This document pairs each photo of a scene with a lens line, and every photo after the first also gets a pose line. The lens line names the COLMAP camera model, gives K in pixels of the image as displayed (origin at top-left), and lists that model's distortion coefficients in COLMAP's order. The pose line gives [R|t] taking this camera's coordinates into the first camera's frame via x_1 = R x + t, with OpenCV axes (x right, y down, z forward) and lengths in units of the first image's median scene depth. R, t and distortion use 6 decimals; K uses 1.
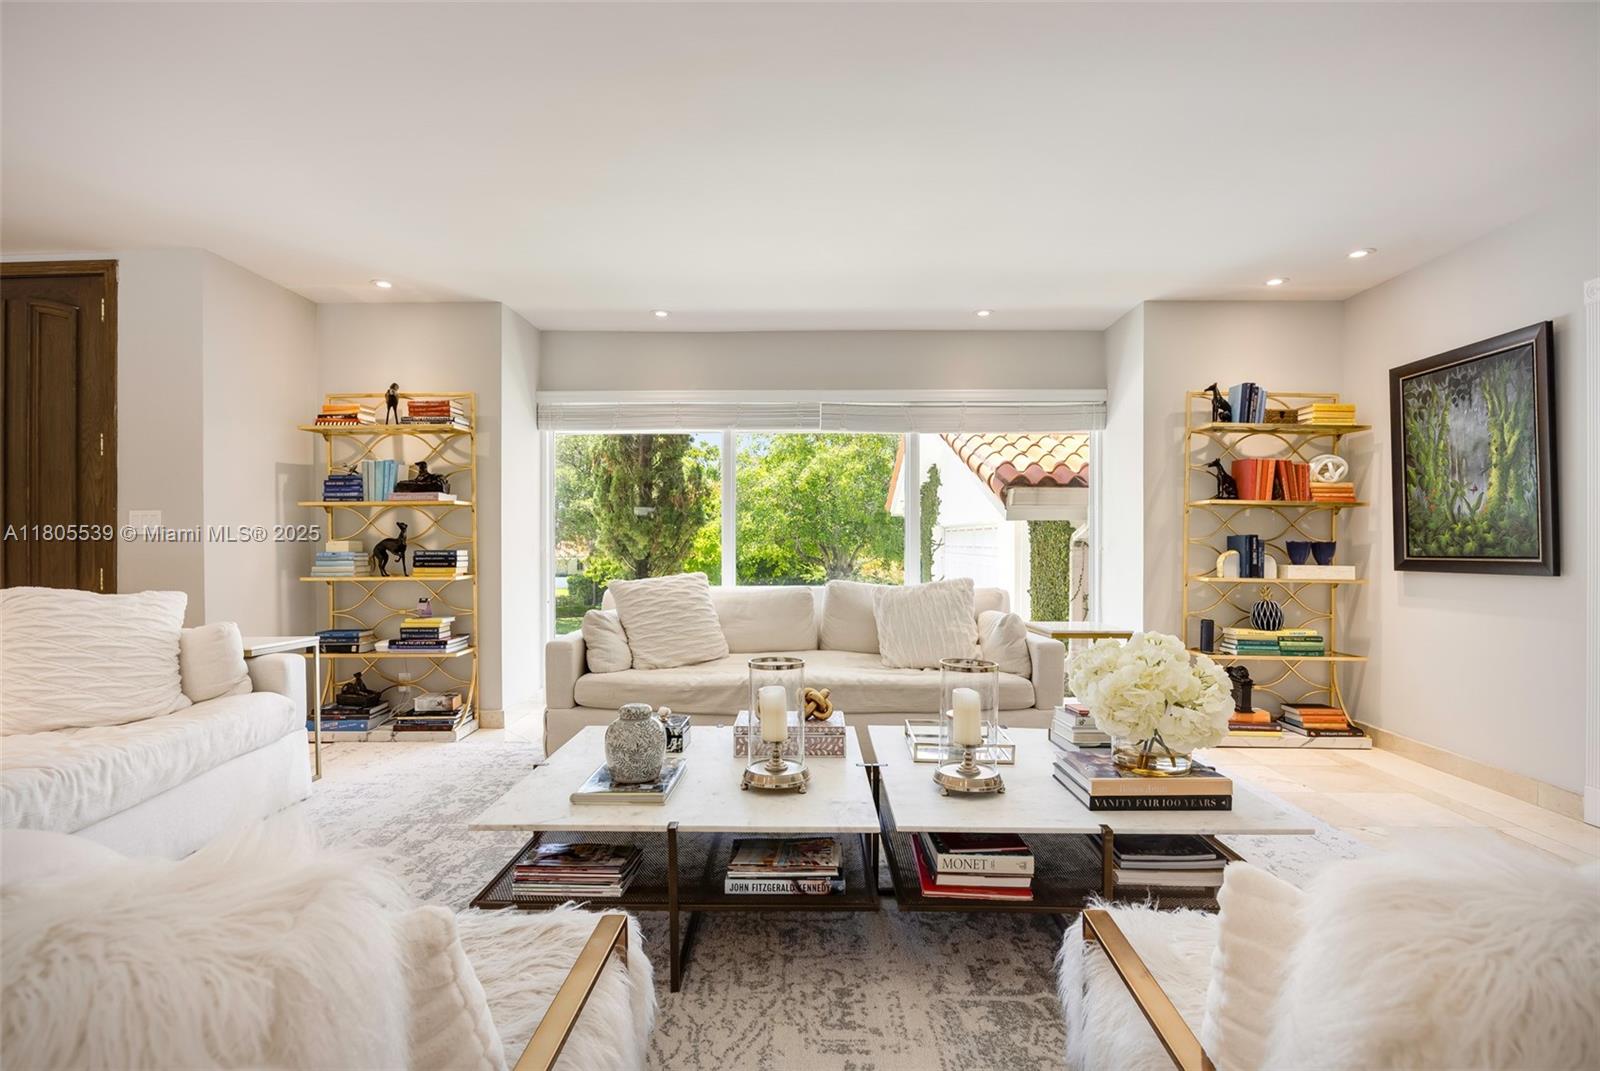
lens RADIAL K [[759.7, 0, 804.1], [0, 759.7, 539.2], [0, 0, 1]] dist [-0.012234, 0.000265]
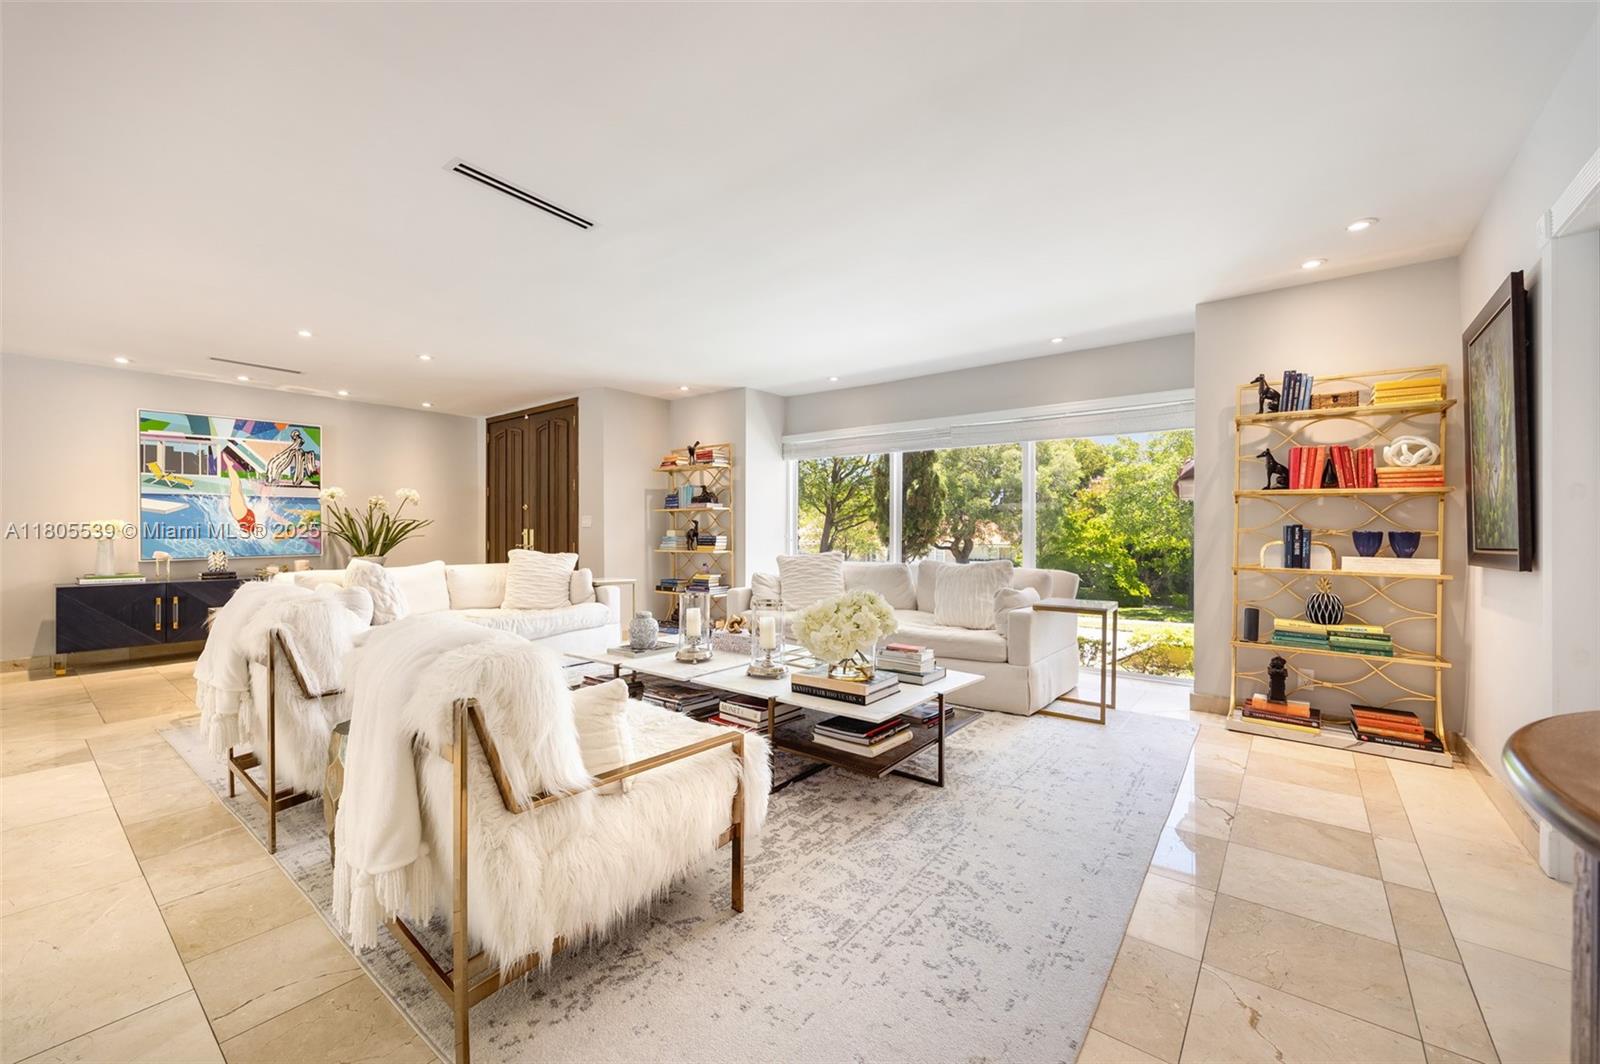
lens RADIAL K [[642.2, 0, 800.0], [0, 642.2, 532.0], [0, 0, 1]] dist [-0.000573, 0.000232]
pose [[0.796810, 0.002125, -0.604227, 0.580285], [-0.000422, 0.999996, 0.002960, 0.001378], [0.604230, -0.002104, 0.796807, -0.053285]]
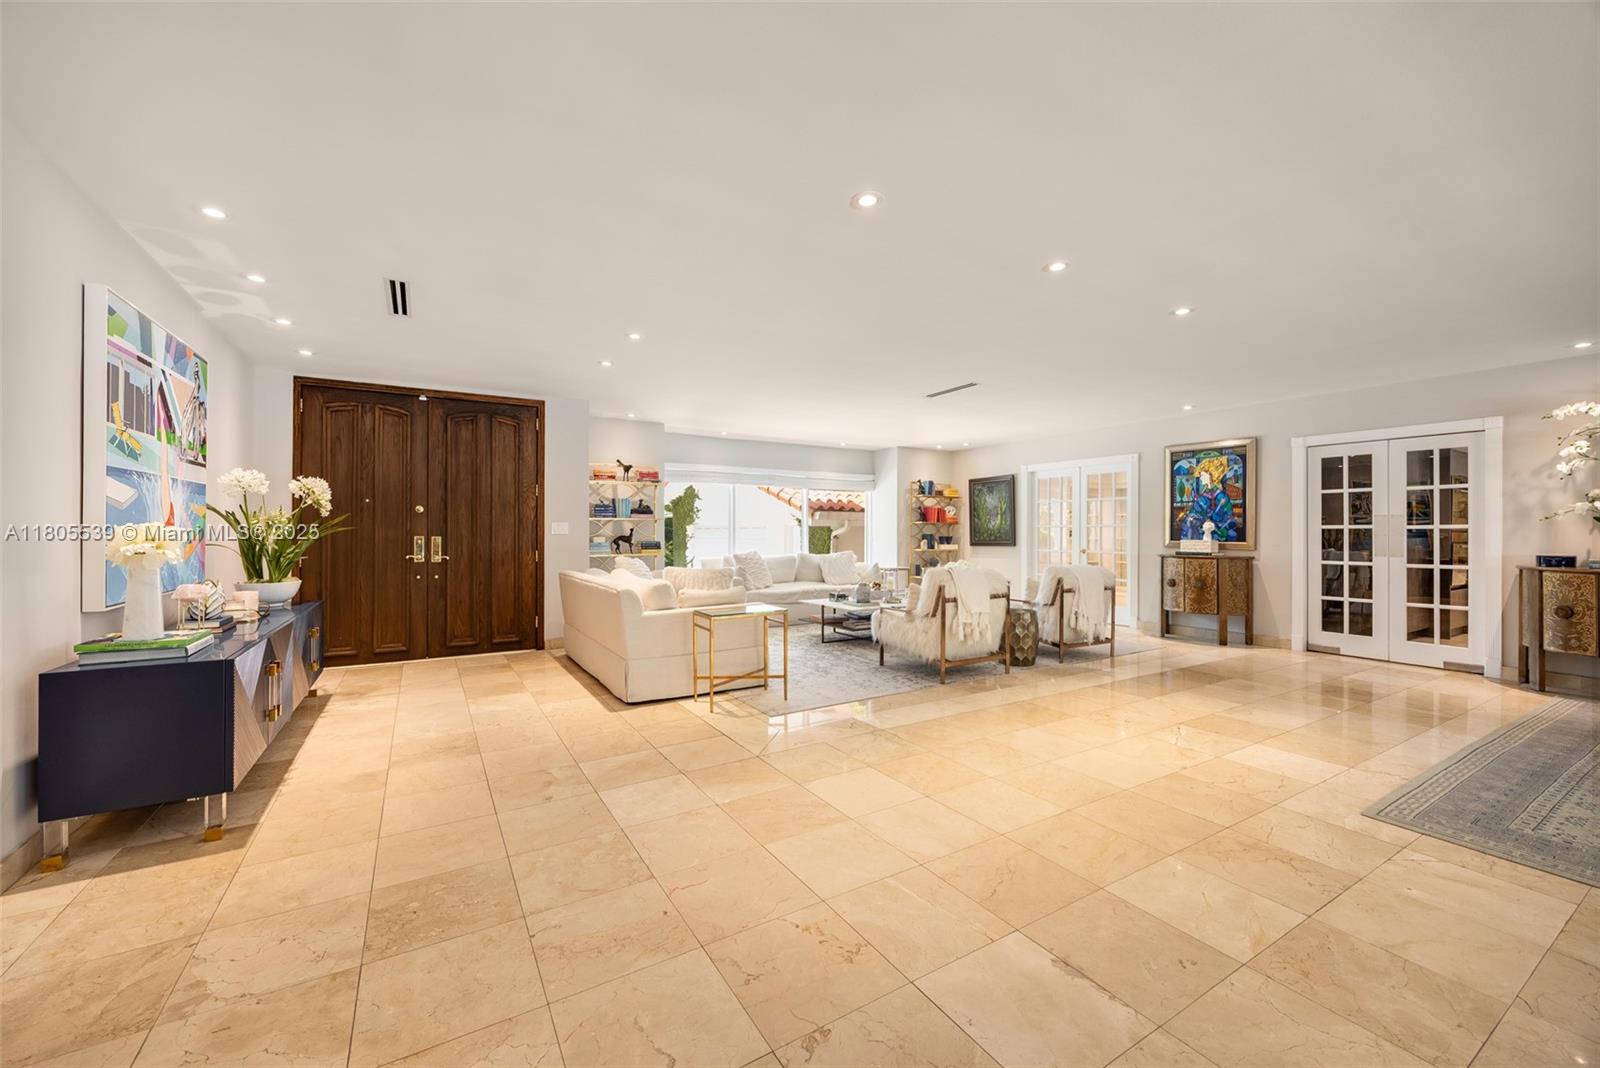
lens RADIAL K [[623.6, 0, 803.4], [0, 623.6, 535.0], [0, 0, 1]] dist [-0.001041, 0.000104]
pose [[0.844190, -0.000745, 0.536044, -1.067721], [-0.000478, 0.999998, 0.002143, -0.006913], [-0.536044, -0.002065, 0.844188, -0.719426]]
